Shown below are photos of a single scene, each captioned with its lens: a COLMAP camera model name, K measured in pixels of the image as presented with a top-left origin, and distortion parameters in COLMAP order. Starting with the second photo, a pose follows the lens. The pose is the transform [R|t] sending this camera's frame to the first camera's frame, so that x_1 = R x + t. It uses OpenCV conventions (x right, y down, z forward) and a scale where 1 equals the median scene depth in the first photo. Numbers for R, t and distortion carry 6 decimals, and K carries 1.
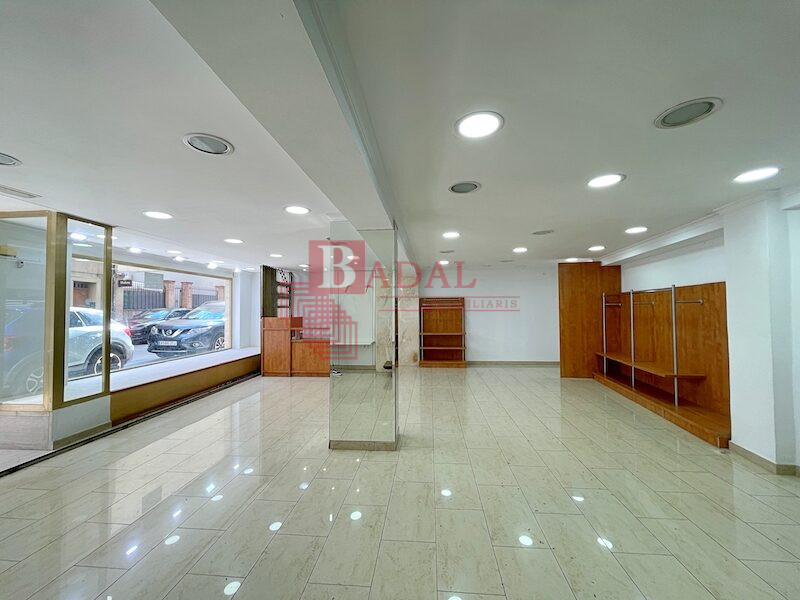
lens RADIAL K [[323.6, 0, 400.0], [0, 323.6, 300.0], [0, 0, 1]] dist [-0.000345, -0.000117]
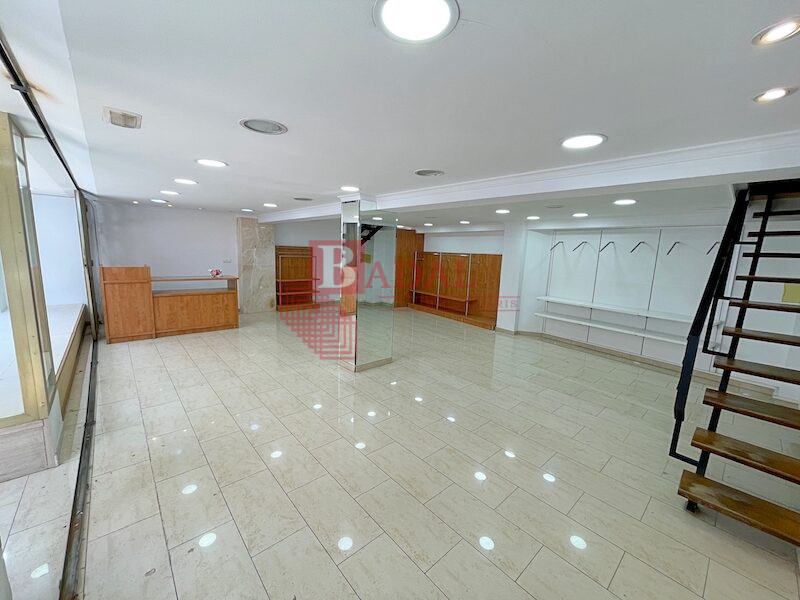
lens RADIAL K [[322.2, 0, 400.0], [0, 322.2, 300.0], [0, 0, 1]] dist [-0.000255, -0.000335]
pose [[0.679596, -0.075732, 0.729667, -0.510858], [-0.064622, 0.984610, 0.162381, -0.034226], [-0.730735, -0.157506, 0.664243, 0.006280]]
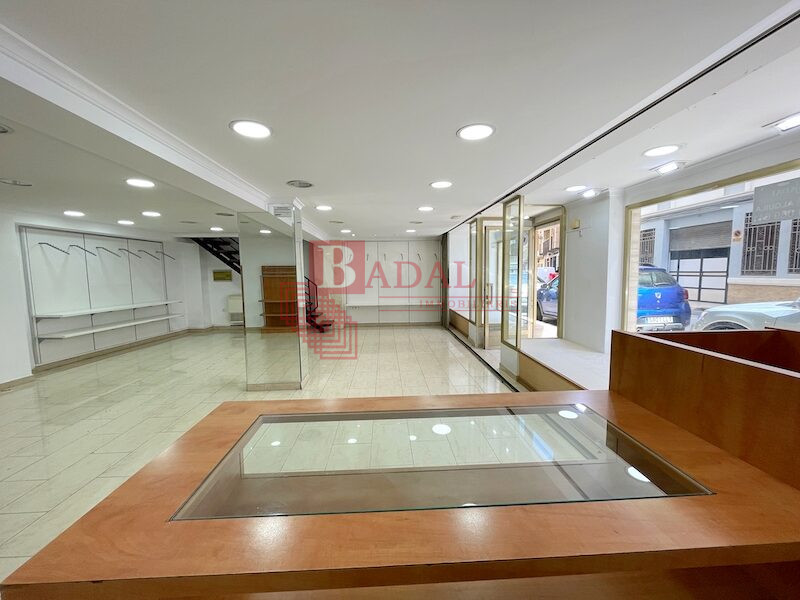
lens RADIAL K [[322.2, 0, 400.0], [0, 322.2, 300.0], [0, 0, 1]] dist [-0.000255, -0.000335]
pose [[-0.990236, 0.033975, -0.135198, -0.207006], [0.025792, 0.997754, 0.061825, 0.027445], [0.136994, 0.057734, -0.988888, 1.163522]]
